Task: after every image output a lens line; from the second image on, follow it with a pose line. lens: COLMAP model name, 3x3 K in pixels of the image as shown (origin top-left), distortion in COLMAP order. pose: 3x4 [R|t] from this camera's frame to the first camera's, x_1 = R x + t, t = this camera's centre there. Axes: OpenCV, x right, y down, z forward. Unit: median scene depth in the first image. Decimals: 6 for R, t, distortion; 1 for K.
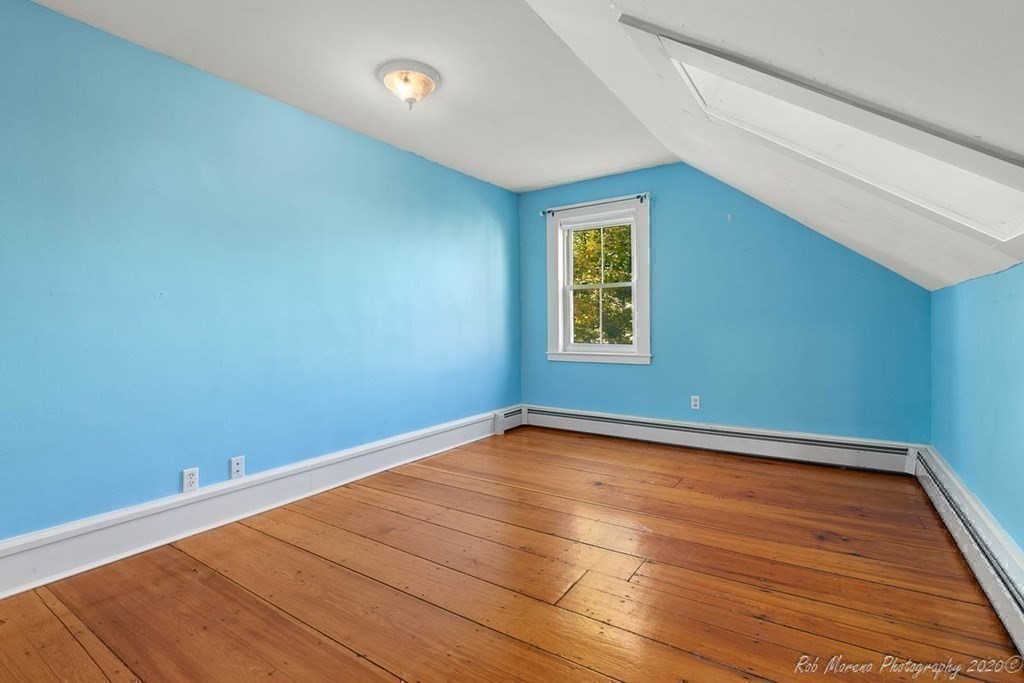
lens RADIAL K [[461.8, 0, 516.5], [0, 461.8, 327.2], [0, 0, 1]] dist [-0.000179, 0.000294]
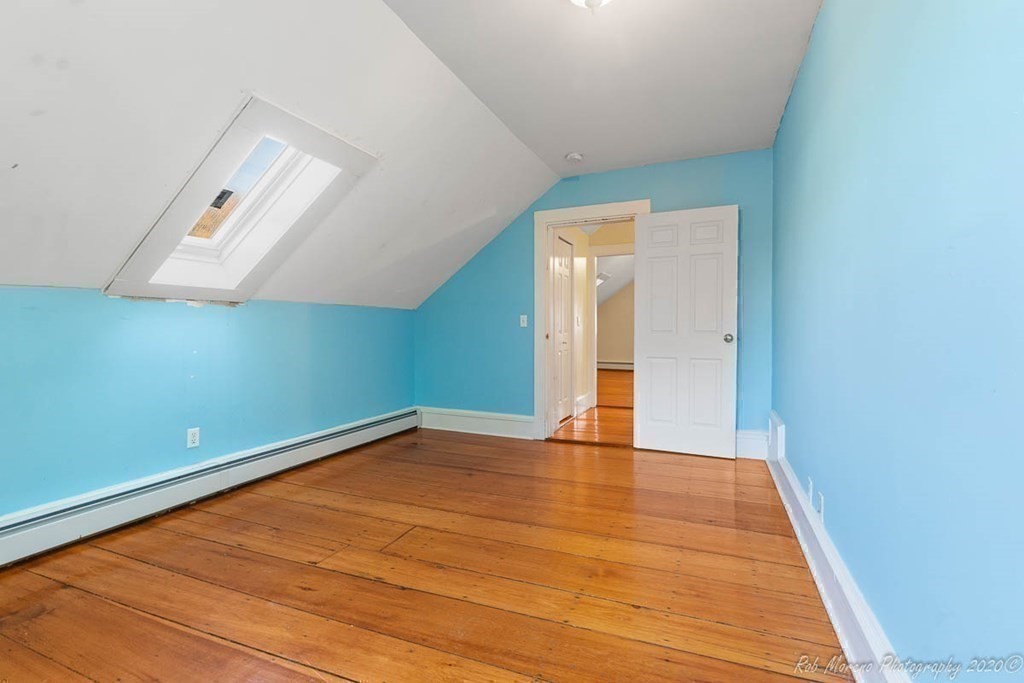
lens RADIAL K [[461.8, 0, 516.5], [0, 461.8, 327.2], [0, 0, 1]] dist [-0.000179, 0.000294]
pose [[-0.979962, 0.014394, -0.198663, 0.045614], [0.013746, 0.999895, 0.004638, -0.006116], [0.198708, 0.001814, -0.980057, 2.022212]]
